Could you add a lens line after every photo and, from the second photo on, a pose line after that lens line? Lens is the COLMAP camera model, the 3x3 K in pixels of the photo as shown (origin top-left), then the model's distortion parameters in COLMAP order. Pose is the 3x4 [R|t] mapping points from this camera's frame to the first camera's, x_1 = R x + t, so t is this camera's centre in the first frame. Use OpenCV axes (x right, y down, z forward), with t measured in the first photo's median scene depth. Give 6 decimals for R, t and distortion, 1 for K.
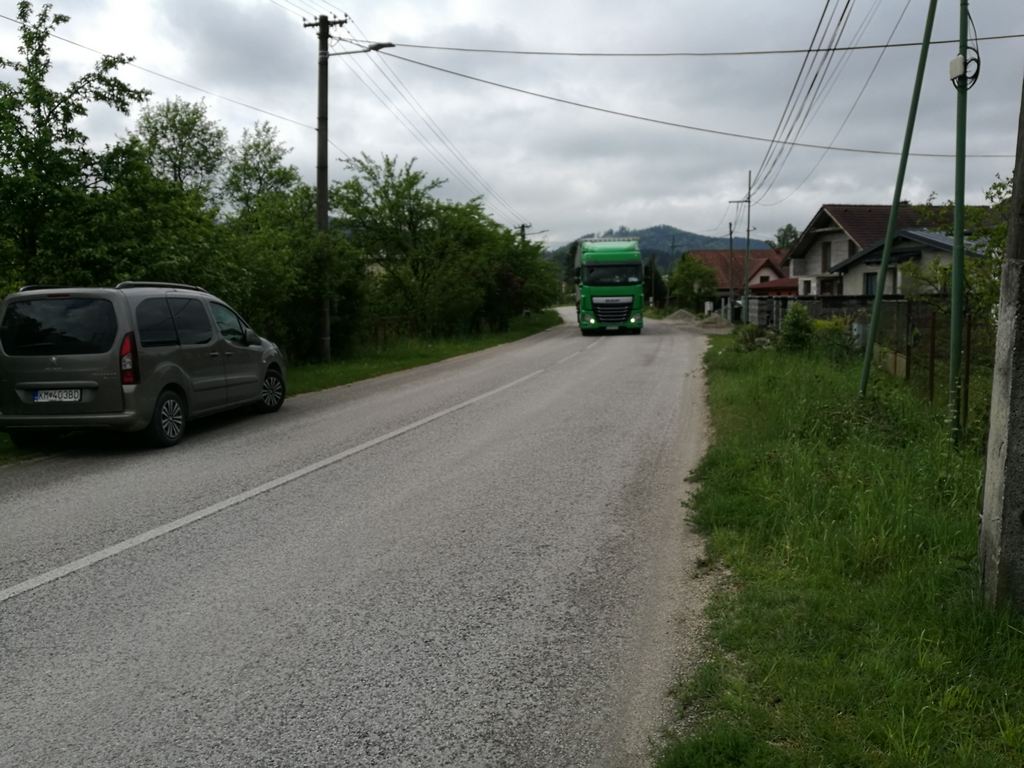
lens RADIAL K [[808.3, 0, 512.7], [0, 808.3, 381.0], [0, 0, 1]] dist [0.003157, 0.012952]
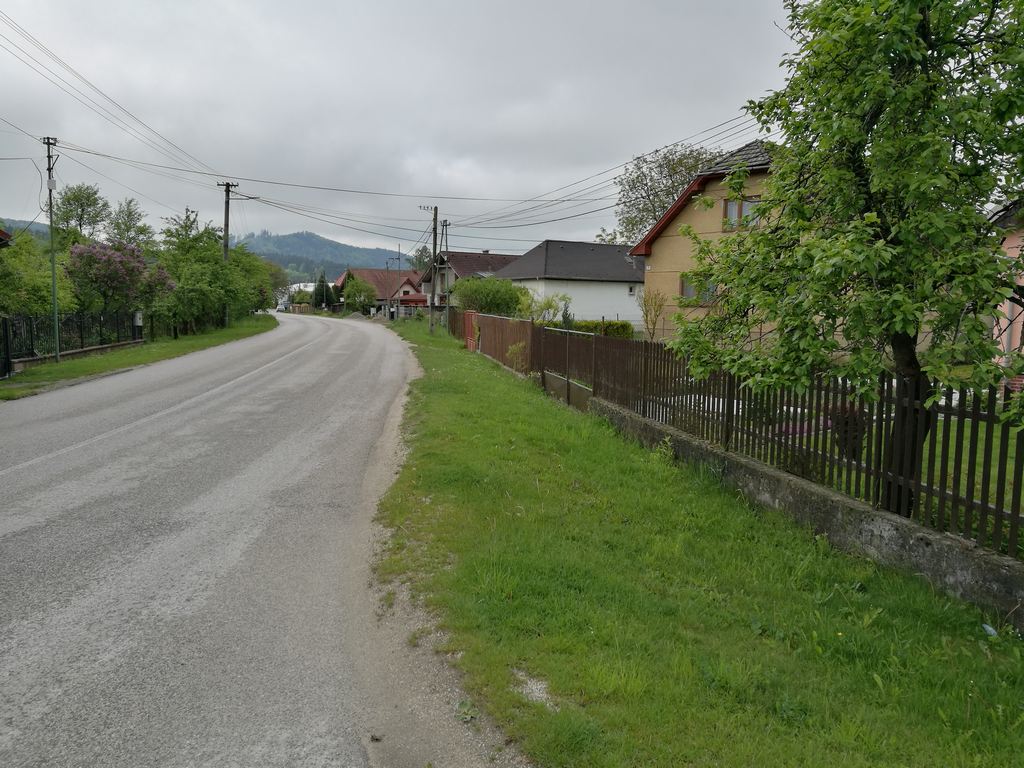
lens RADIAL K [[808.3, 0, 508.4], [0, 808.3, 386.3], [0, 0, 1]] dist [0.003157, 0.012952]
pose [[0.910478, -0.017472, 0.413189, -0.166296], [0.018873, 0.999822, 0.000691, 0.057046], [-0.413127, 0.007169, 0.910645, -0.527263]]
